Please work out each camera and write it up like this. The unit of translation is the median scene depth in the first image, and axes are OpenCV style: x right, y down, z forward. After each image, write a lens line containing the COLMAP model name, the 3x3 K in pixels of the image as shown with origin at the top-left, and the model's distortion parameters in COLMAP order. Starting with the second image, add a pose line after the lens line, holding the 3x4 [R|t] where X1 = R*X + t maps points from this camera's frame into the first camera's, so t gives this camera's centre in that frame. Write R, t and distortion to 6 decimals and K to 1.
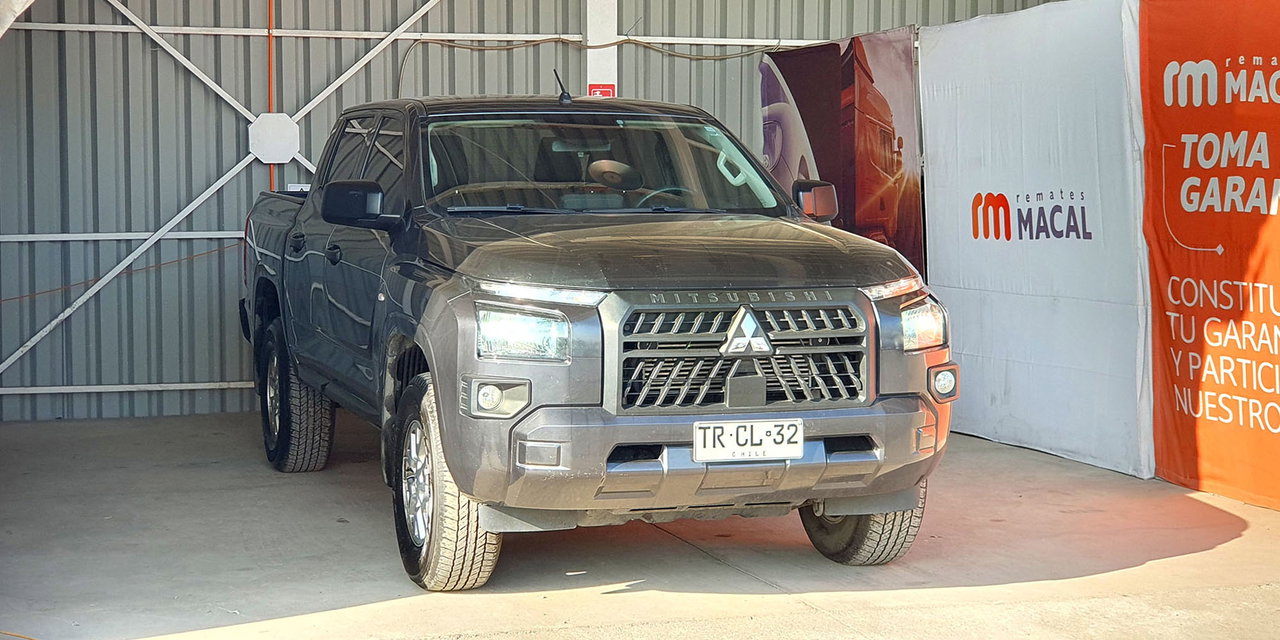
lens RADIAL K [[2008.5, 0, 606.8], [0, 2008.5, 321.4], [0, 0, 1]] dist [0.273737, -1.597736]
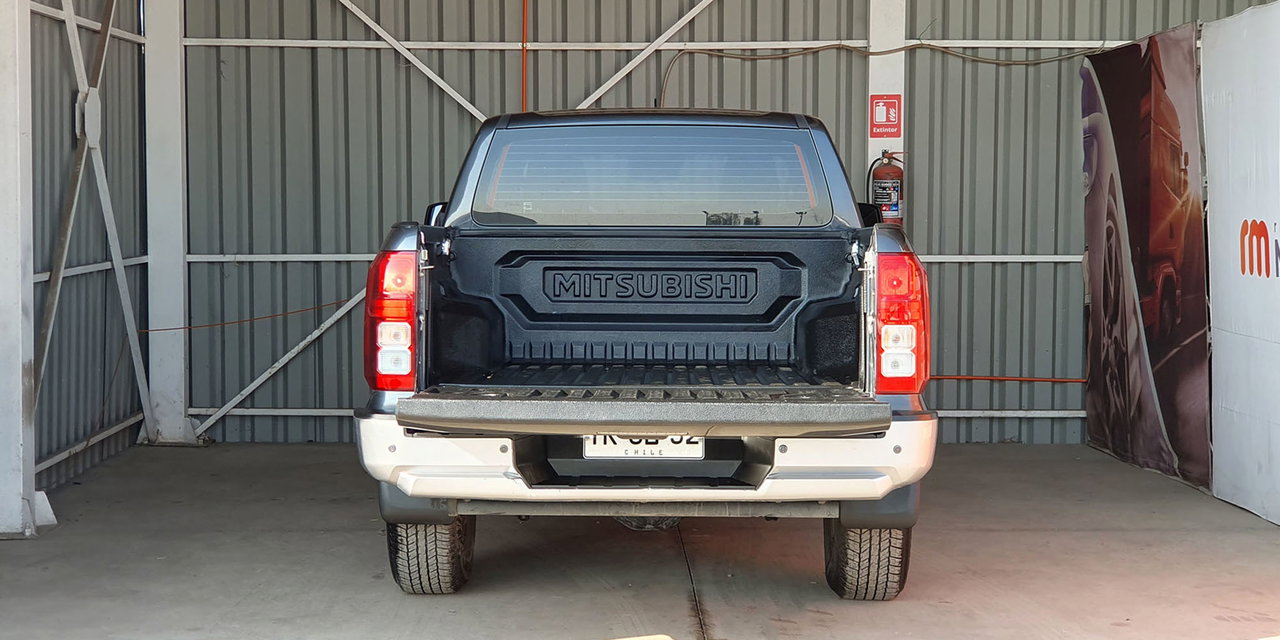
lens RADIAL K [[2008.5, 0, 606.8], [0, 2008.5, 321.4], [0, 0, 1]] dist [0.273737, -1.597736]
pose [[0.955313, 0.022345, -0.294749, 0.164457], [-0.024486, 0.999694, -0.003572, -0.011069], [0.294579, 0.010630, 0.955568, 0.112015]]
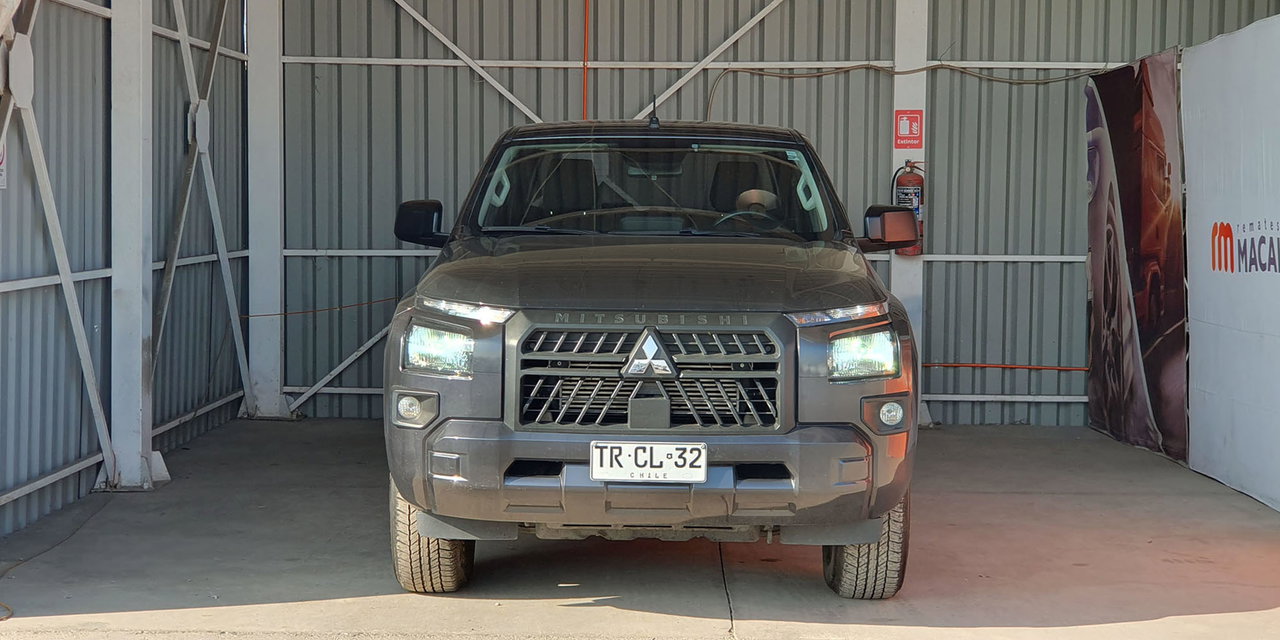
lens RADIAL K [[1937.6, 0, 640.0], [0, 1937.6, 320.0], [0, 0, 1]] dist [0.237018, -1.165924]
pose [[0.949096, 0.029298, -0.313622, 0.198795], [-0.032826, 0.999443, -0.005974, -0.003120], [0.313272, 0.015965, 0.949529, 0.041996]]
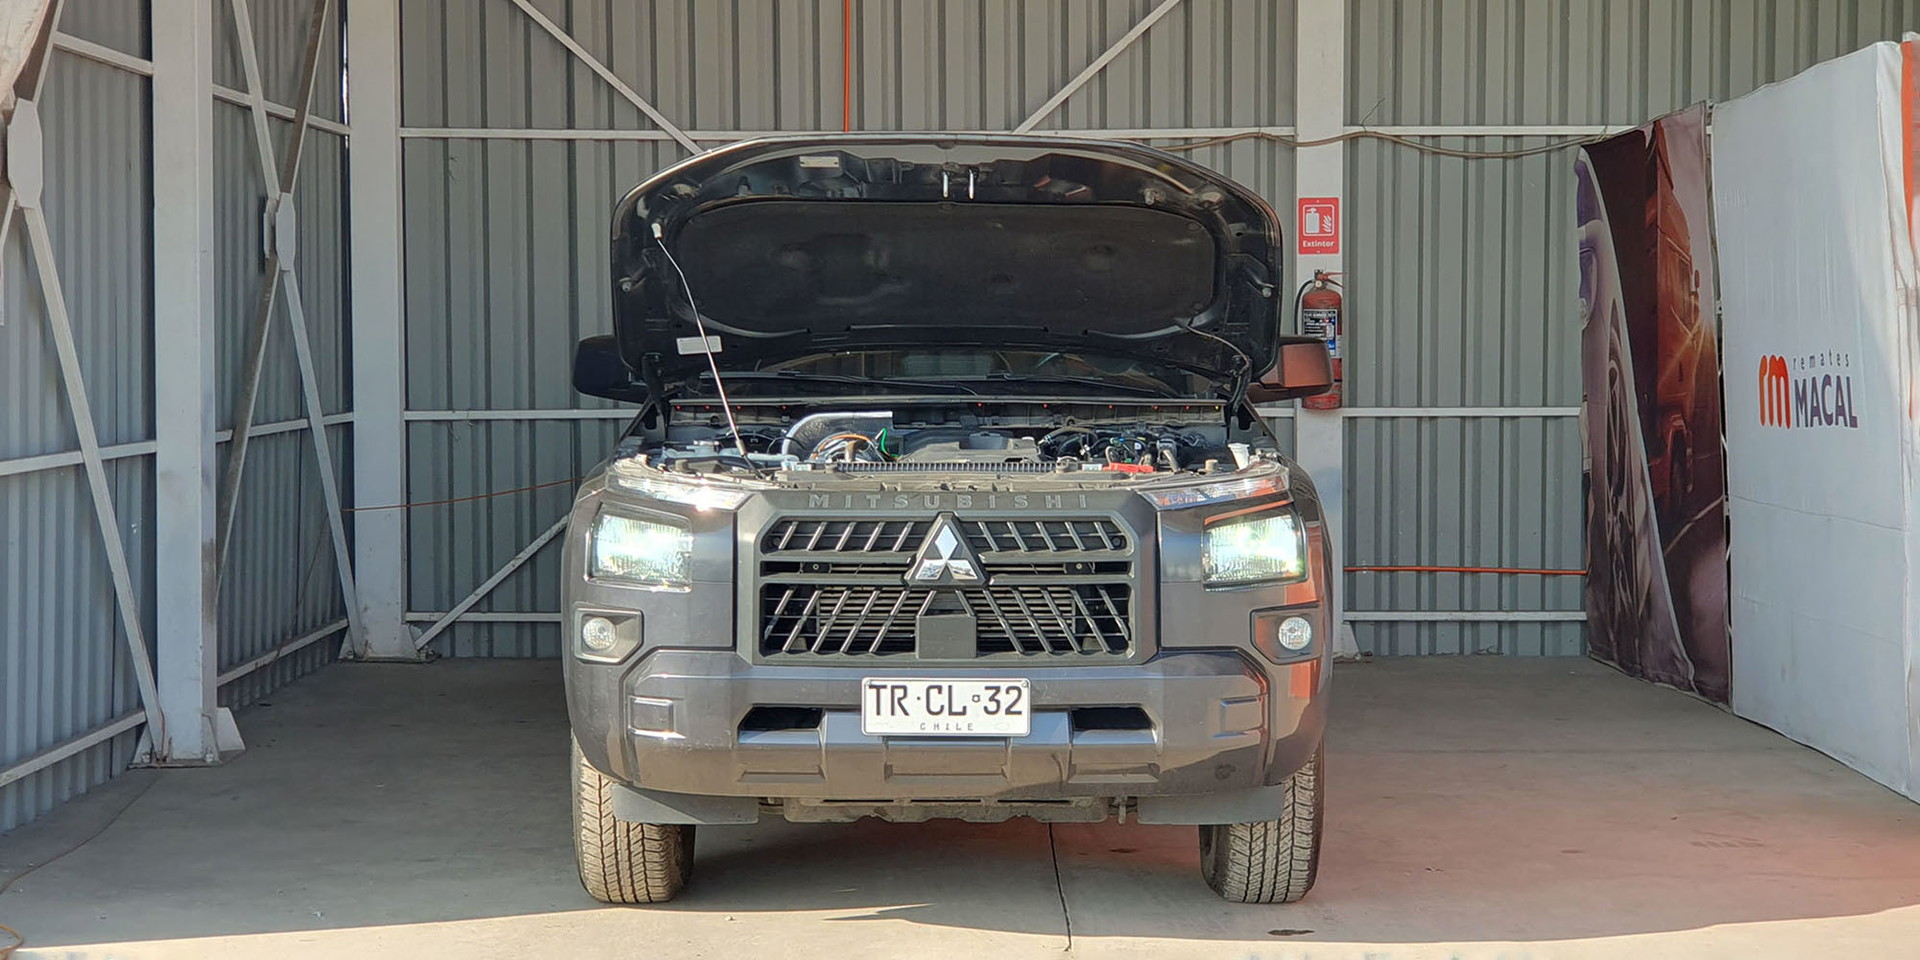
lens RADIAL K [[2882.8, 0, 965.8], [0, 2882.8, 470.9], [0, 0, 1]] dist [0.256422, -1.209456]
pose [[0.953329, 0.013655, -0.301626, 0.203849], [-0.020982, 0.999558, -0.021063, -0.000918], [0.301205, 0.026409, 0.953194, 0.025143]]
